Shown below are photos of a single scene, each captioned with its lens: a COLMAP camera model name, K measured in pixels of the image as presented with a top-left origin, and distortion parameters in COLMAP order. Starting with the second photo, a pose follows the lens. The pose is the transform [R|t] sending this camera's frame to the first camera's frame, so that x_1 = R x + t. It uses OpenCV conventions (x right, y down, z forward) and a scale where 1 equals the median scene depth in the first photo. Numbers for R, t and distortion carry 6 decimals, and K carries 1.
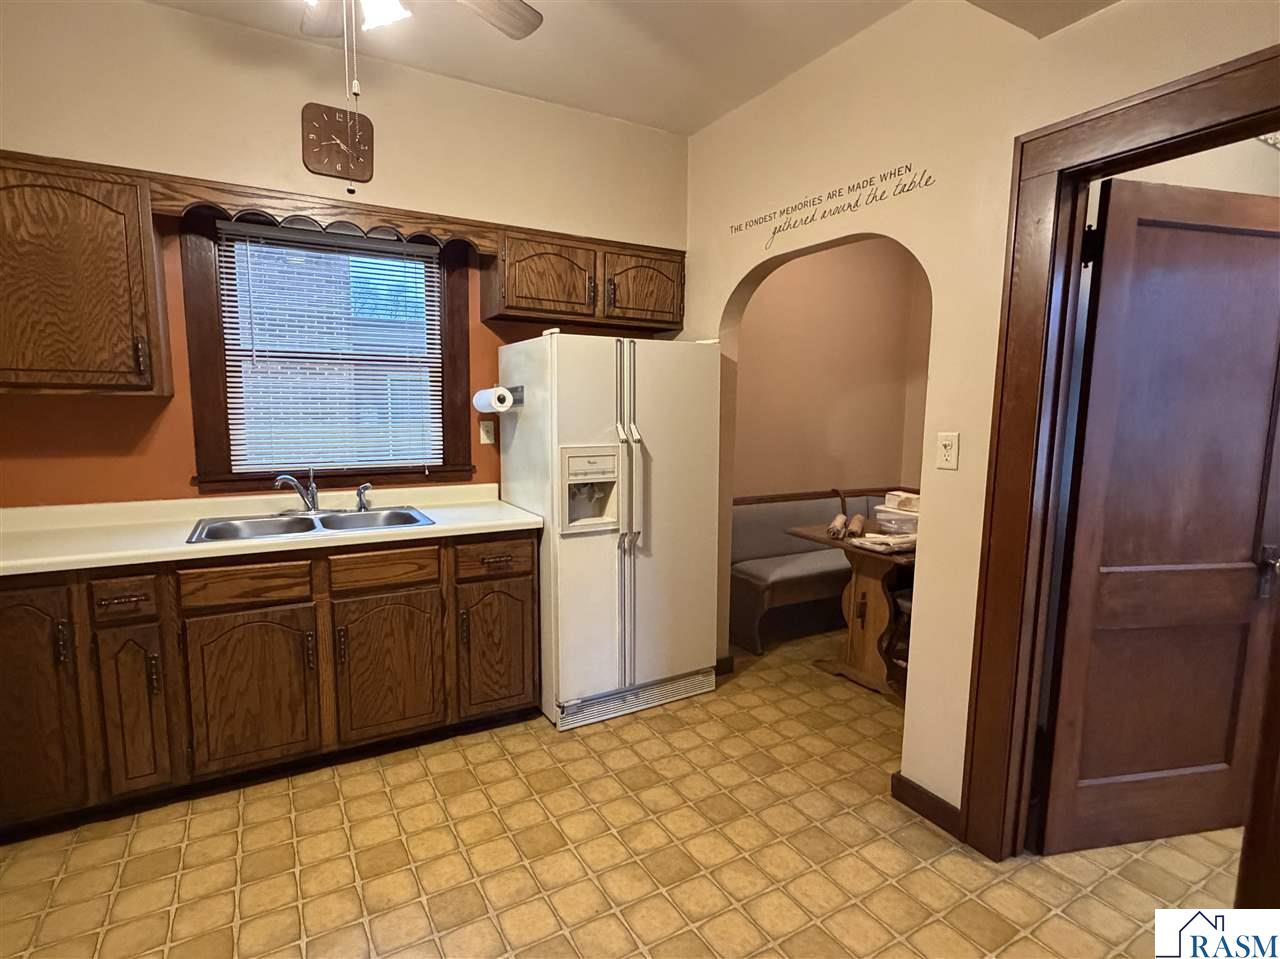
lens RADIAL K [[663.9, 0, 643.1], [0, 663.9, 482.7], [0, 0, 1]] dist [-0.000764, -0.000328]
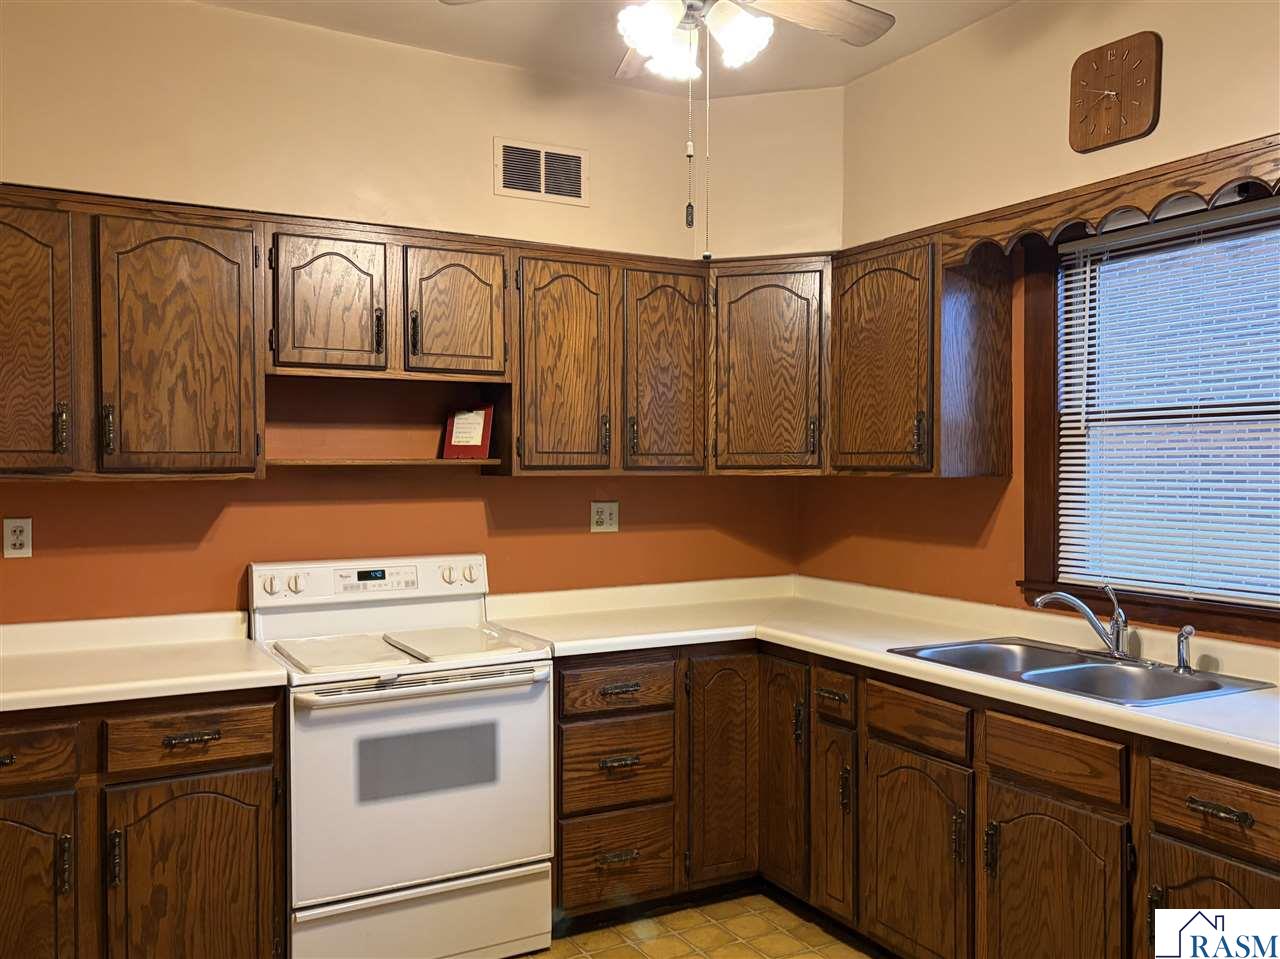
lens RADIAL K [[1097.6, 0, 641.3], [0, 1097.6, 484.2], [0, 0, 1]] dist [0.069197, -0.065182]
pose [[-0.026247, 0.011805, -0.999586, 0.684458], [-0.114376, 0.993328, 0.014735, -0.098503], [0.993091, 0.114715, -0.024721, 0.644192]]
